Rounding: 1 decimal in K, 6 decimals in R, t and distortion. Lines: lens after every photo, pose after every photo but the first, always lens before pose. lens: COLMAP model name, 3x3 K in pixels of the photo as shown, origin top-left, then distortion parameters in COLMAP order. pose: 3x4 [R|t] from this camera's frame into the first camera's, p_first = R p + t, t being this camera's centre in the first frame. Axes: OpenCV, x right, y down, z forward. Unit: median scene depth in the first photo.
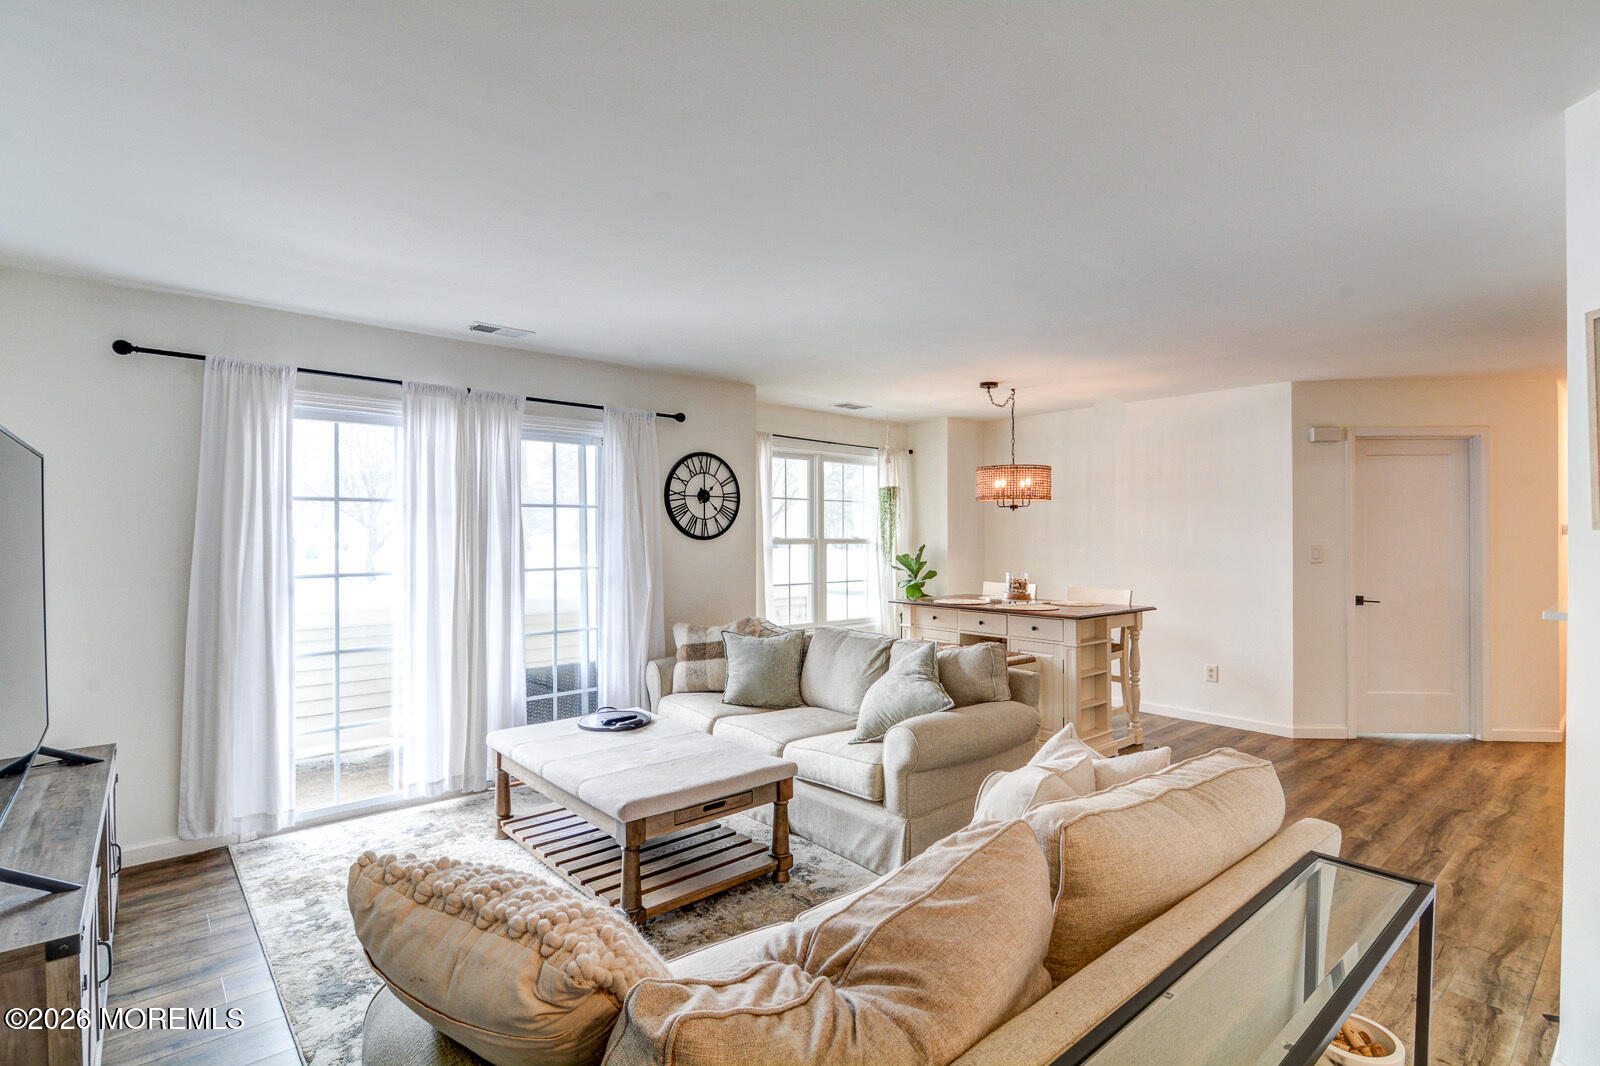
lens RADIAL K [[765.3, 0, 800.3], [0, 765.3, 526.8], [0, 0, 1]] dist [0.017947, -0.000104]
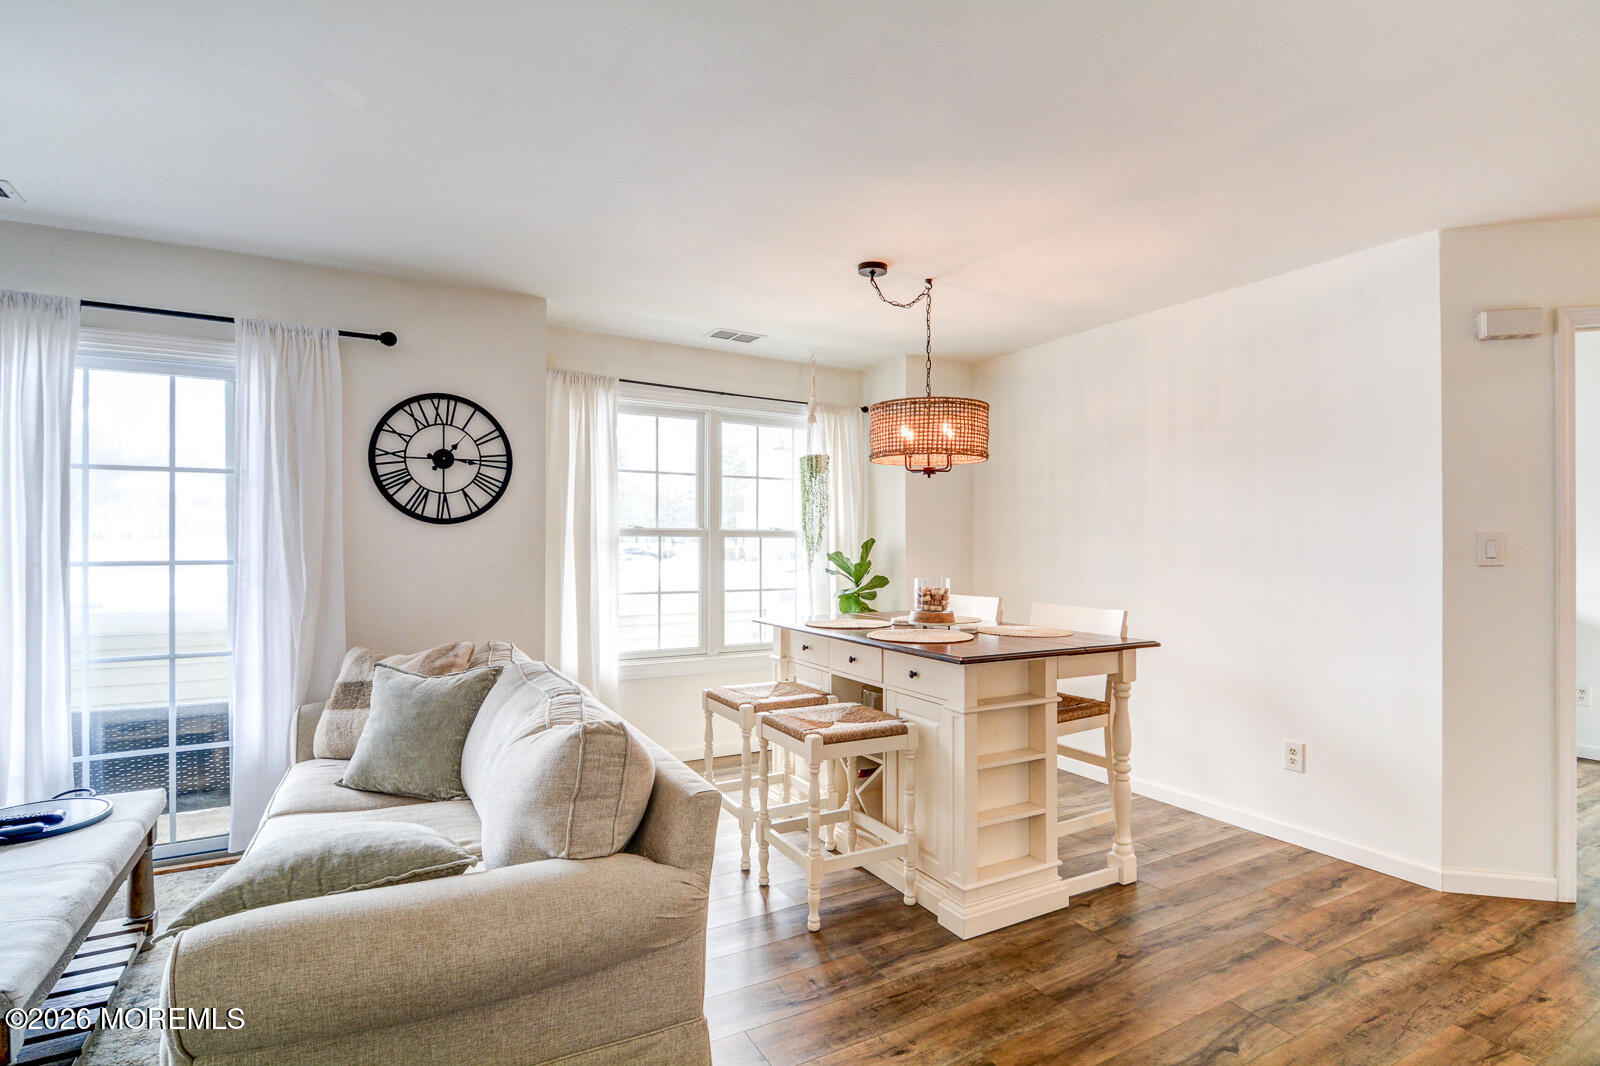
lens RADIAL K [[768.1, 0, 807.3], [0, 768.1, 535.6], [0, 0, 1]] dist [0.000737, -0.000342]
pose [[0.980087, 0.000735, -0.198566, 0.319836], [-0.000758, 1.000000, -0.000038, 0.027047], [0.198566, 0.000188, 0.980087, 0.397051]]
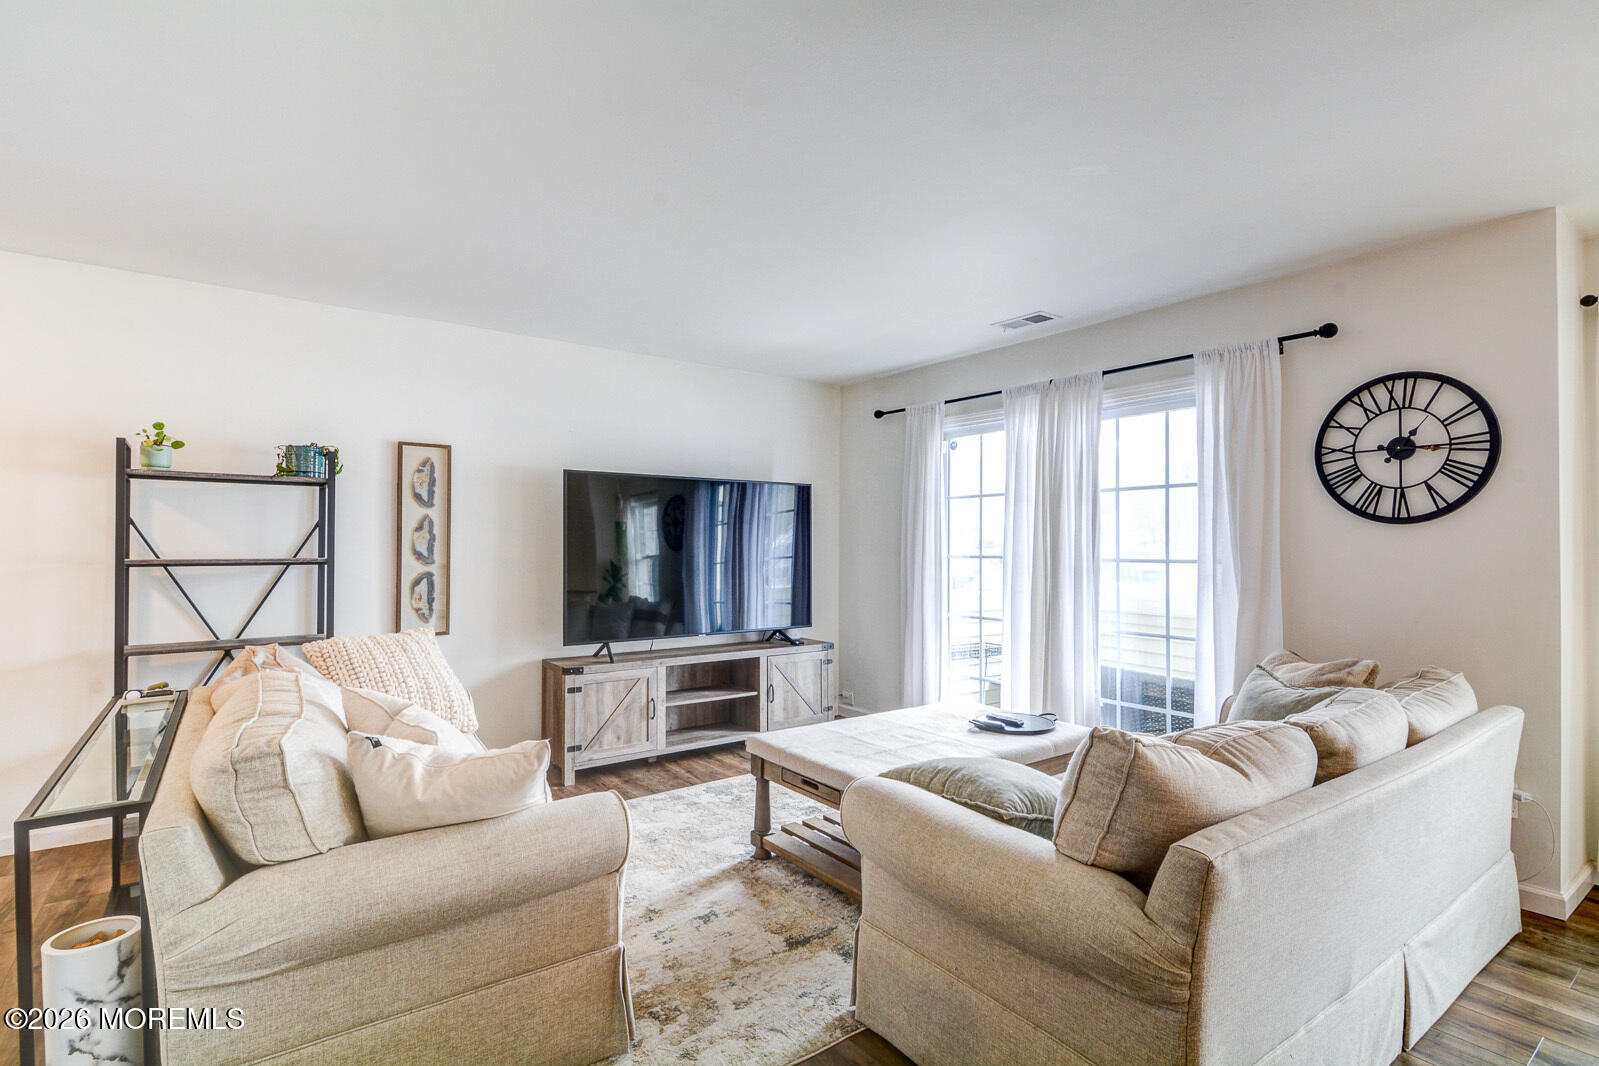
lens RADIAL K [[767.6, 0, 806.8], [0, 767.6, 535.6], [0, 0, 1]] dist [0.000737, -0.000342]
pose [[-0.072801, -0.008210, -0.997313, 0.483576], [0.008327, 0.999926, -0.008839, 0.027361], [0.997312, -0.008948, -0.072727, 0.586837]]
